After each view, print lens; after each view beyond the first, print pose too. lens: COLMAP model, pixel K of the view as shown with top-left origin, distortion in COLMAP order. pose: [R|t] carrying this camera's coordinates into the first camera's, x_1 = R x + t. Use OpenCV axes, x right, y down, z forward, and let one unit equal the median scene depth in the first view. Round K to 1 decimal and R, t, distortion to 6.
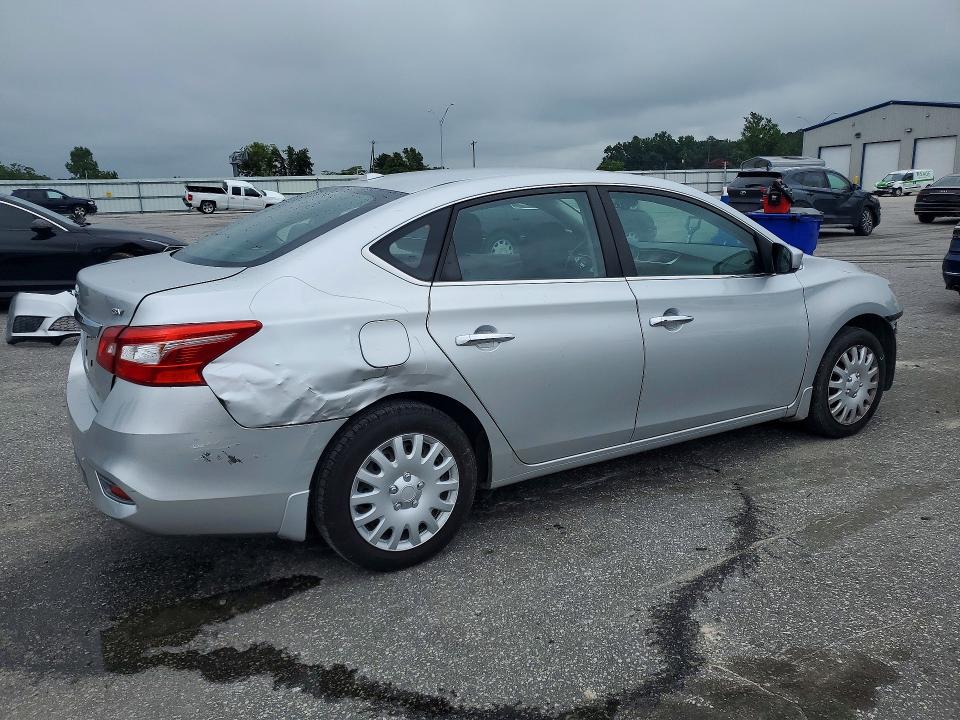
lens RADIAL K [[795.6, 0, 483.9], [0, 795.6, 355.2], [0, 0, 1]] dist [0.008187, -0.000196]
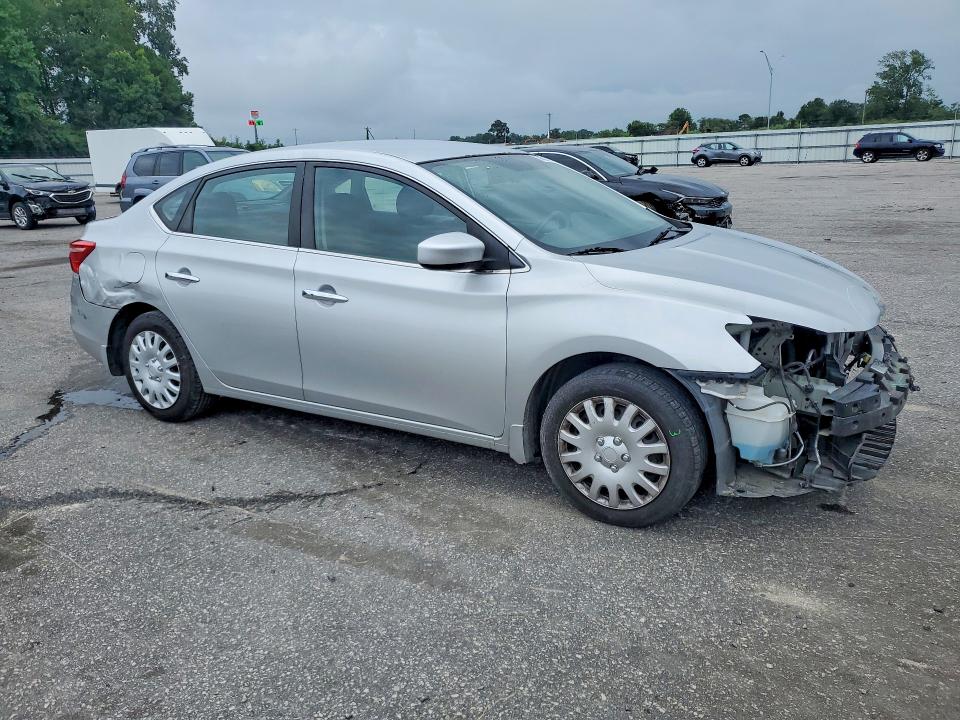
lens RADIAL K [[738.3, 0, 411.2], [0, 738.3, 359.8], [0, 0, 1]] dist [-0.113098, 0.157752]
pose [[0.451258, 0.248860, -0.856992, 1.125909], [-0.163504, 0.967130, 0.194748, -0.168712], [0.877287, 0.052240, 0.477114, 0.659346]]
